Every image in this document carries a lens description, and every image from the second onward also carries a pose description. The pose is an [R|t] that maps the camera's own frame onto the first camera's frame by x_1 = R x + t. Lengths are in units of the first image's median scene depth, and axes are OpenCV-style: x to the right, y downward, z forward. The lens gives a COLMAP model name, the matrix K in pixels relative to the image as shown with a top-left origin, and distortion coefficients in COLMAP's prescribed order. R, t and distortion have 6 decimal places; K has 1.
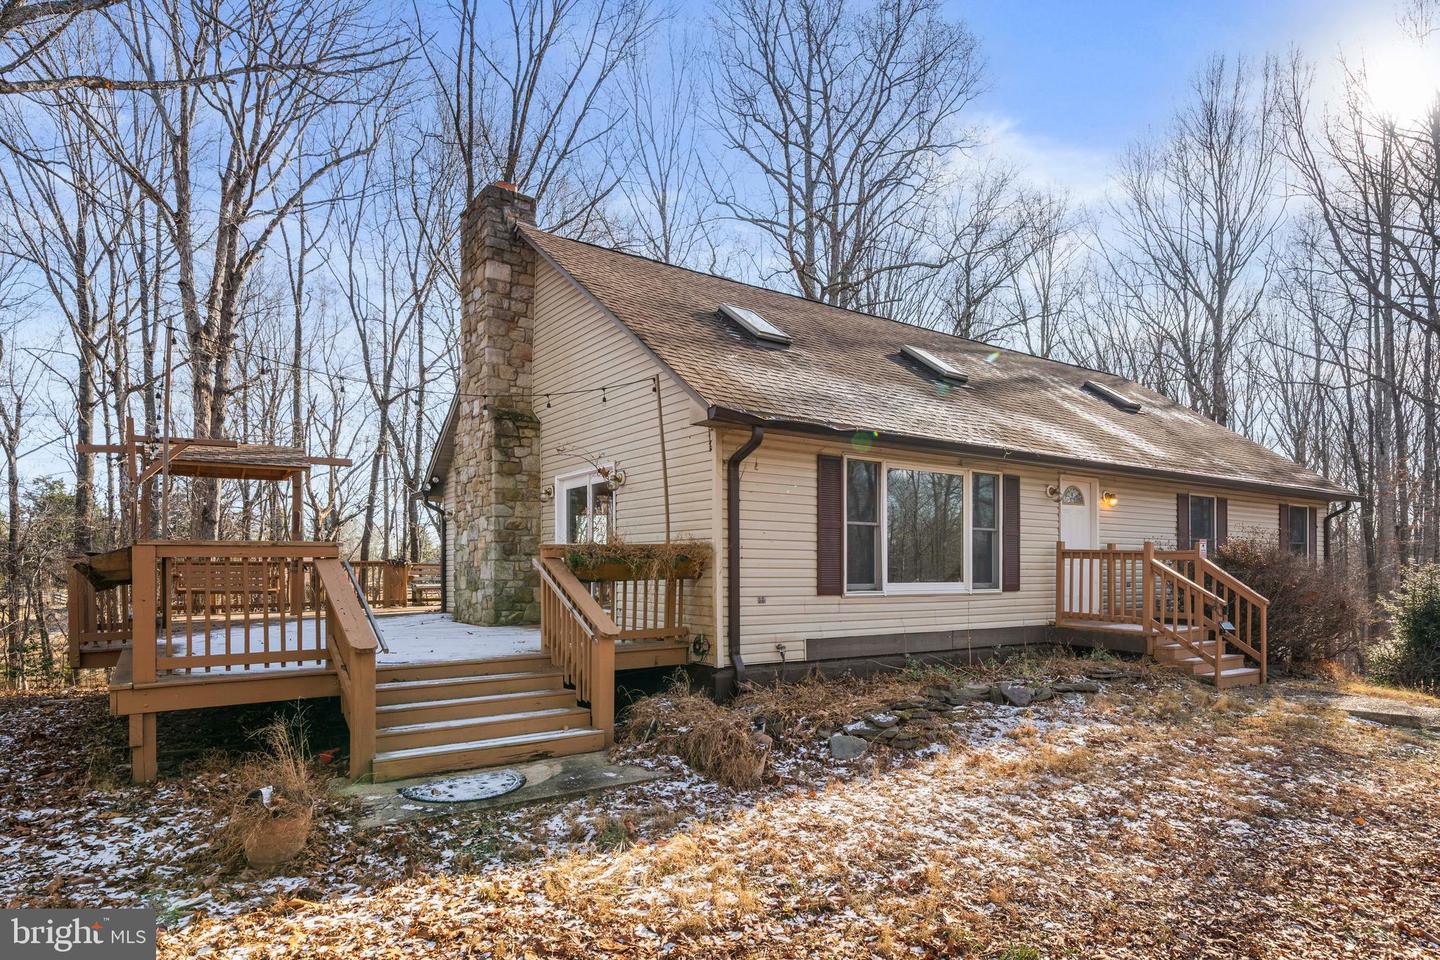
lens RADIAL K [[793.2, 0, 693.9], [0, 793.2, 575.4], [0, 0, 1]] dist [-0.004797, -0.000760]
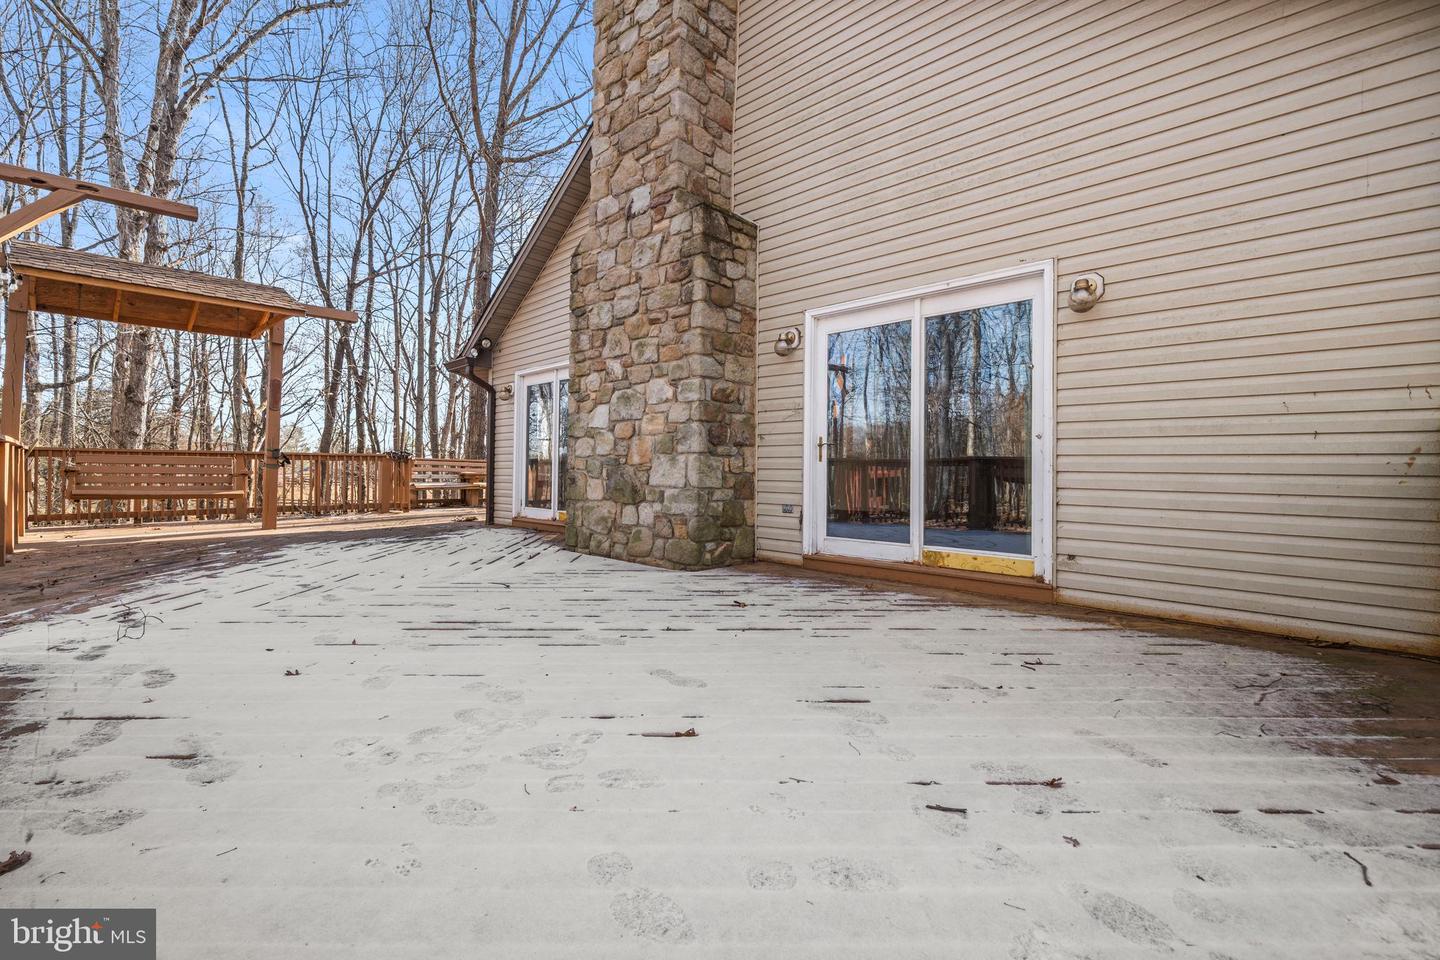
lens RADIAL K [[621.0, 0, 681.2], [0, 621.0, 460.4], [0, 0, 1]] dist [-0.009341, -0.000025]
pose [[0.984576, 0.010881, 0.174616, -0.164704], [-0.007801, 0.999802, -0.018312, -0.002896], [-0.174781, 0.016667, 0.984466, 0.272704]]
